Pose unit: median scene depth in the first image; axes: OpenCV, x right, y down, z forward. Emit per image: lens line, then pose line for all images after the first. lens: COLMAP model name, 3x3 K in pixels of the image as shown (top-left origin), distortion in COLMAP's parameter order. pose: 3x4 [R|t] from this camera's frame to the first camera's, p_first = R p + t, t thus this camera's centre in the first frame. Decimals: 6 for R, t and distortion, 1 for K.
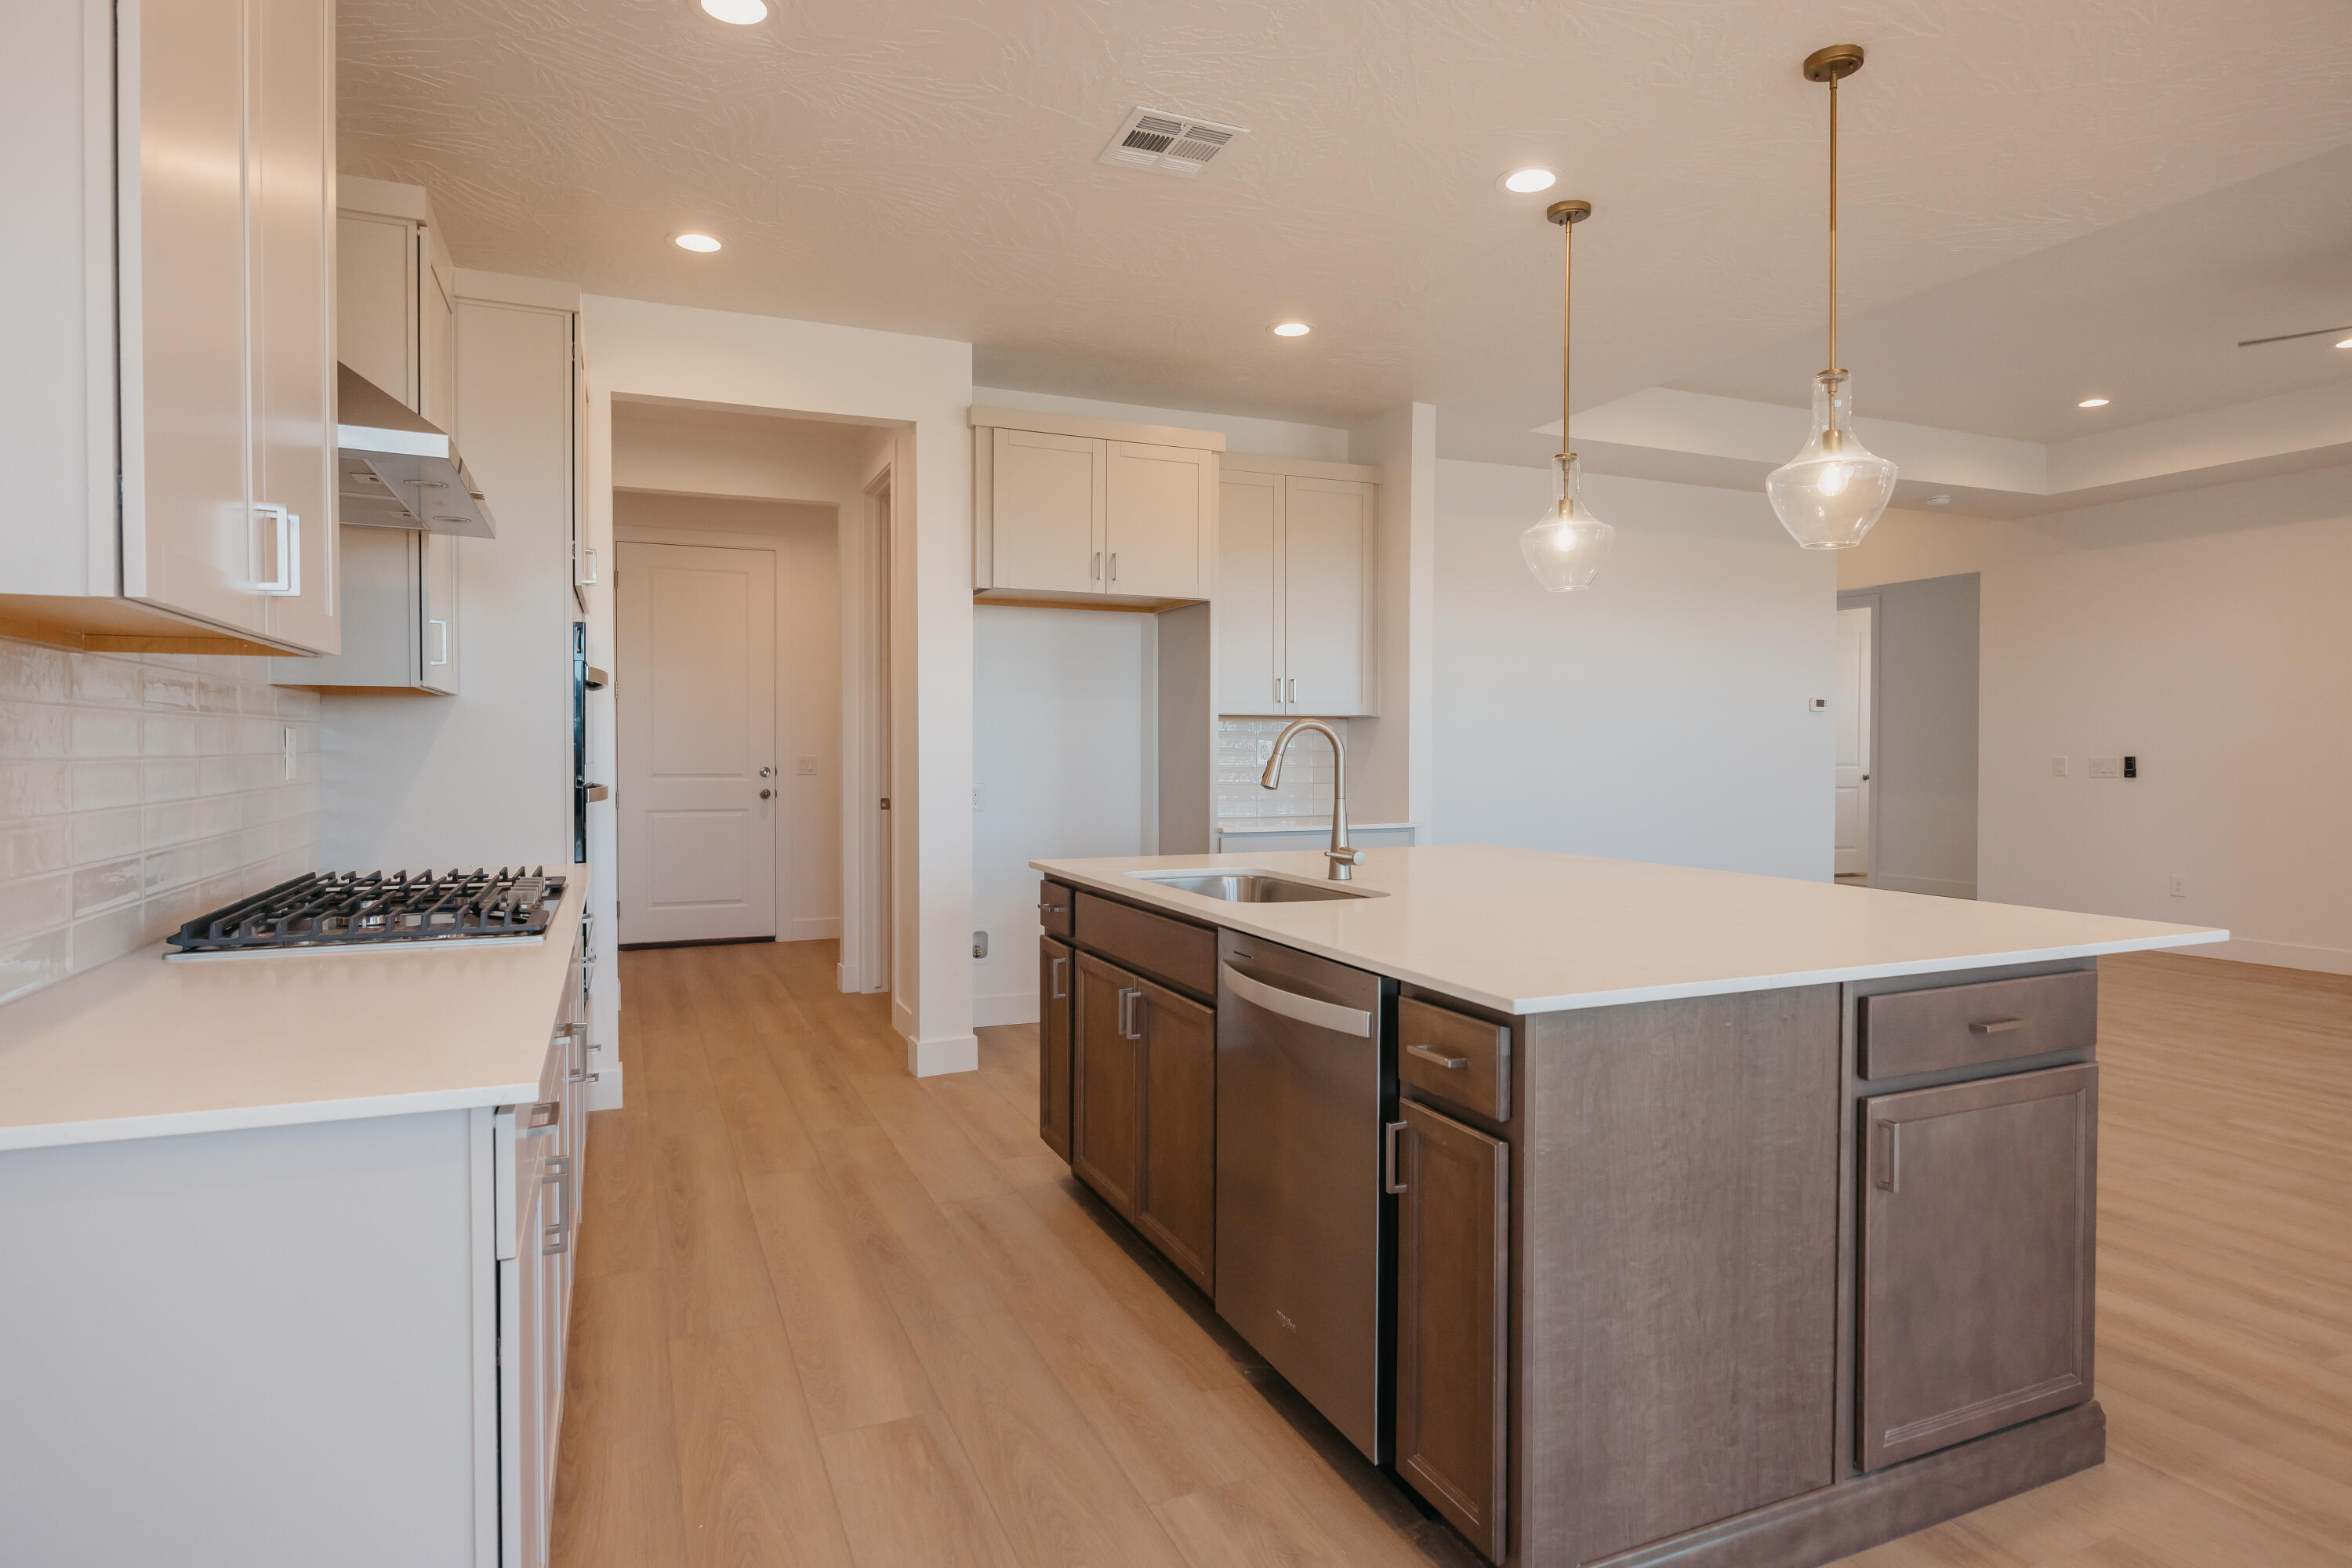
lens RADIAL K [[1327.8, 0, 1176.0], [0, 1327.8, 784.0], [0, 0, 1]] dist [-0.000354, 0.000147]
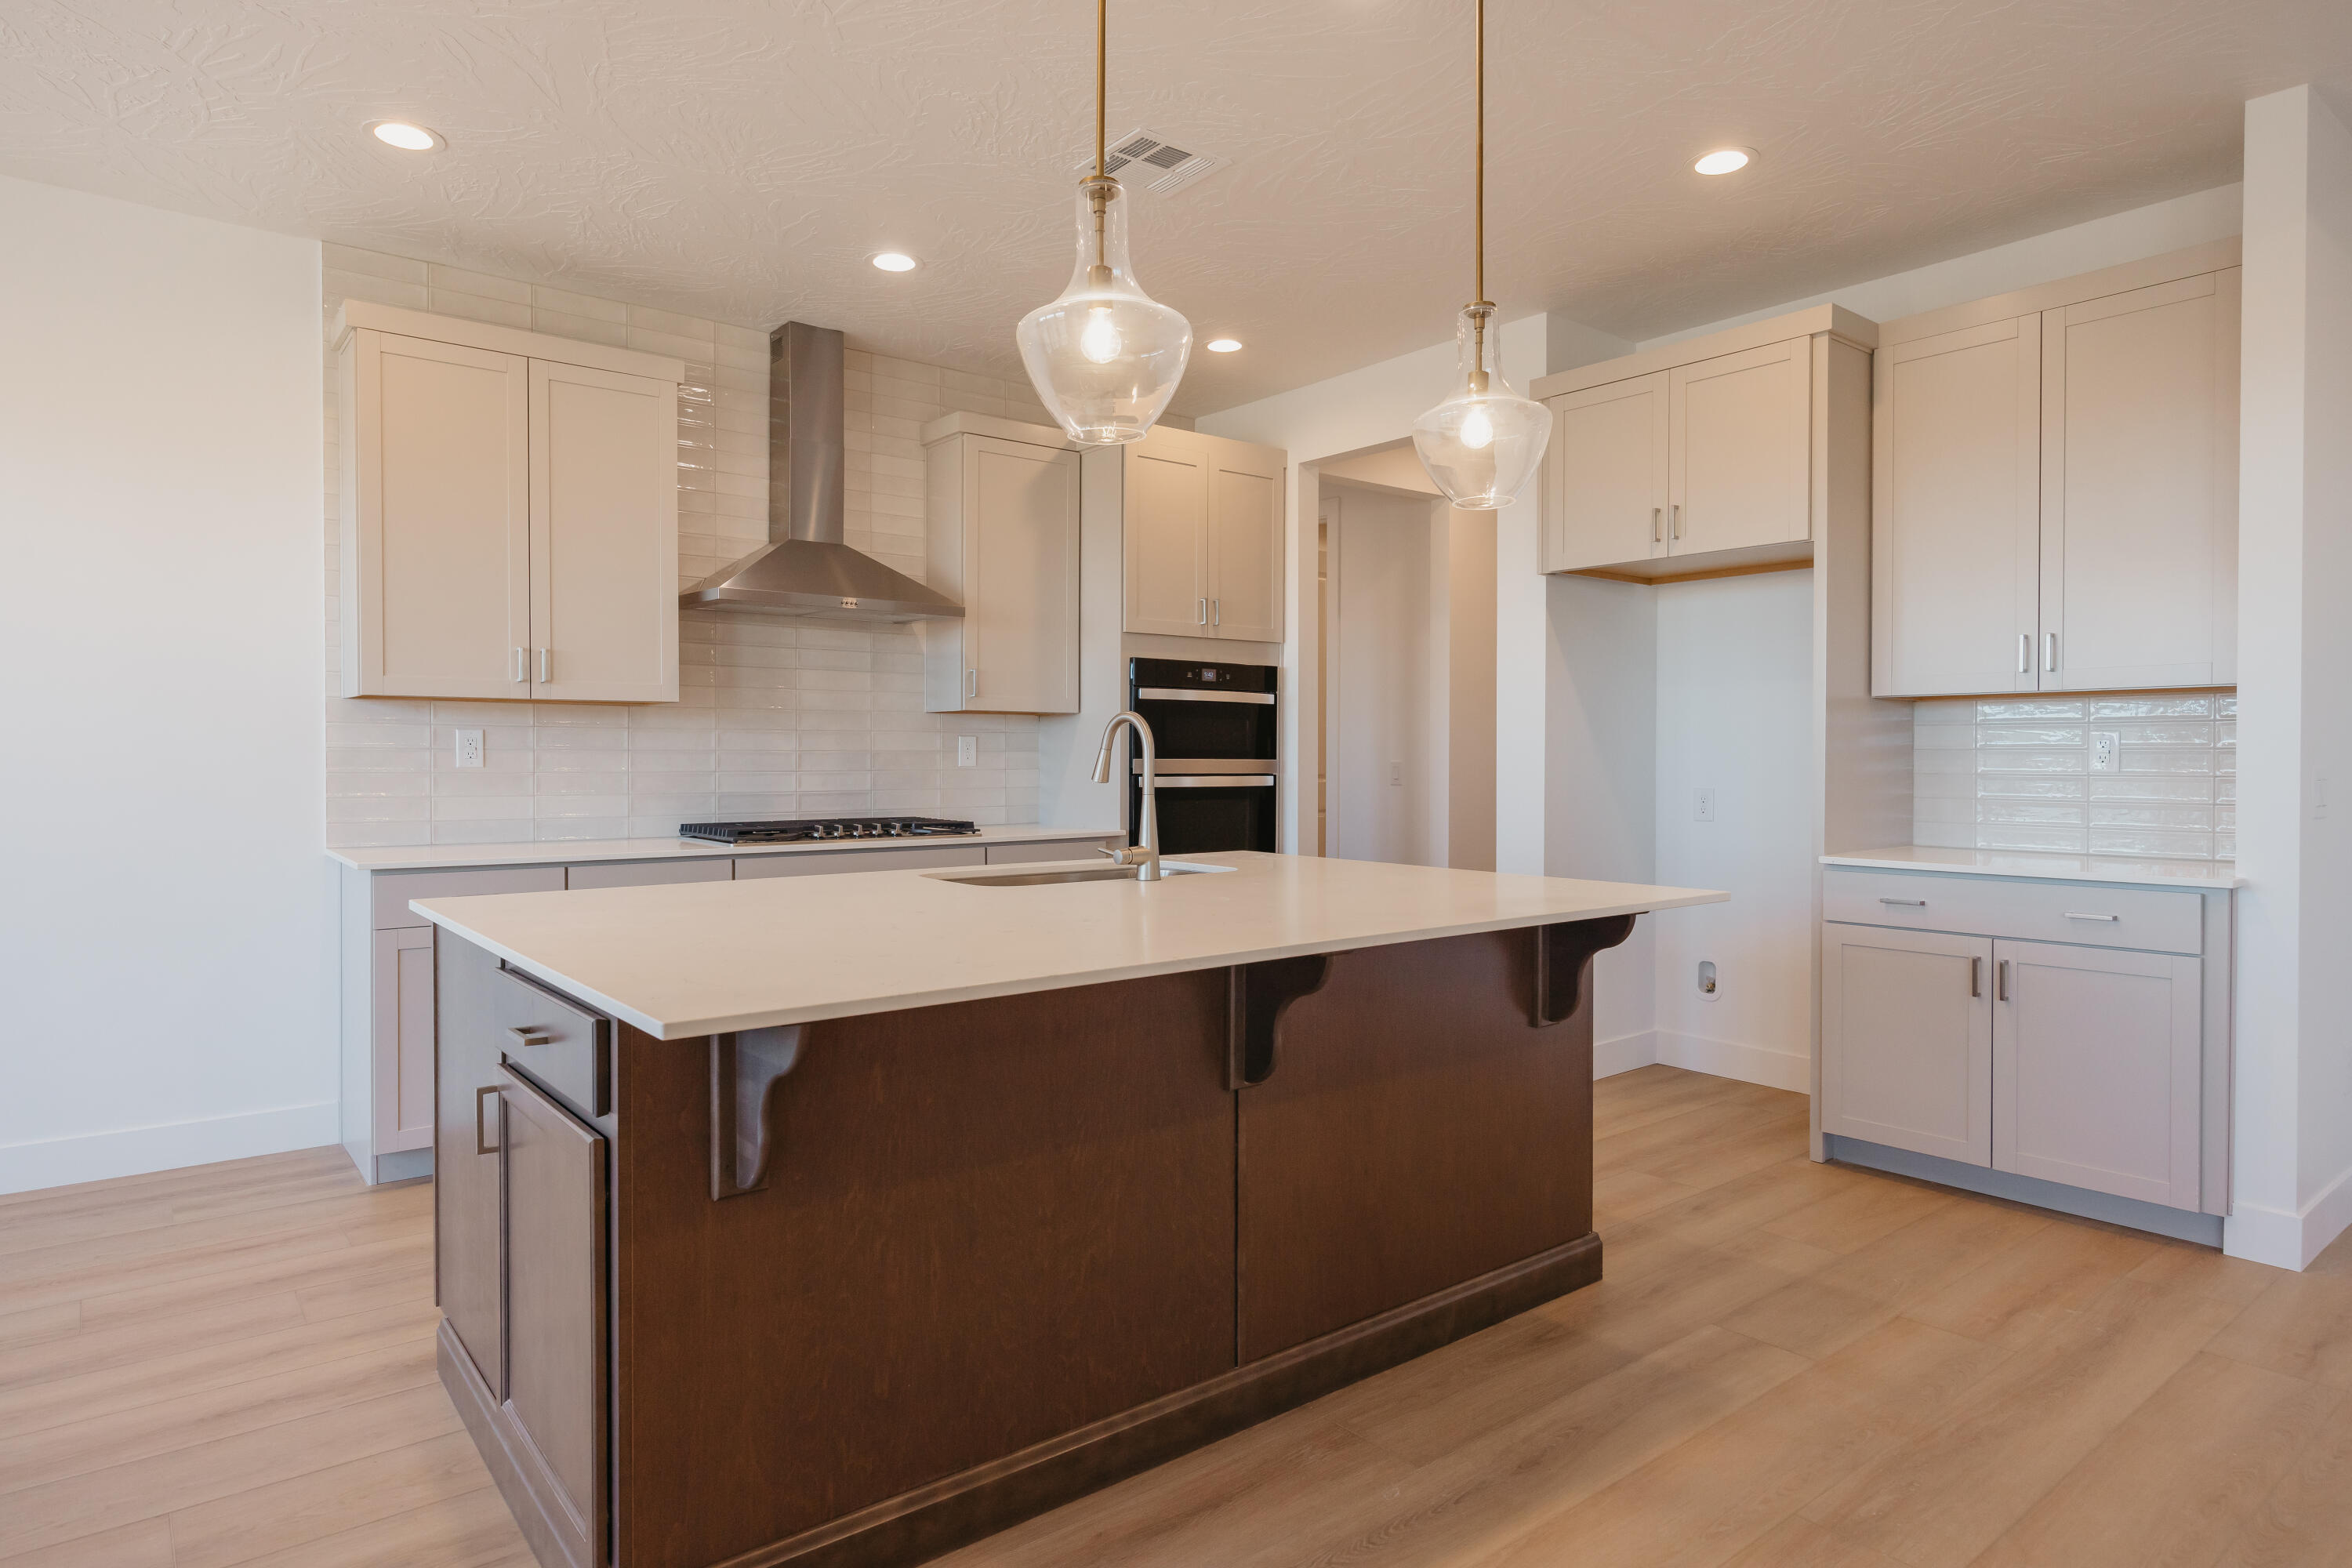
lens RADIAL K [[1324.2, 0, 1125.9], [0, 1324.2, 775.4], [0, 0, 1]] dist [-0.001919, -0.000773]
pose [[0.247264, 0.011049, -0.968885, 0.515575], [-0.024852, 0.999678, 0.005057, -0.003551], [0.968629, 0.022828, 0.247459, 0.374319]]
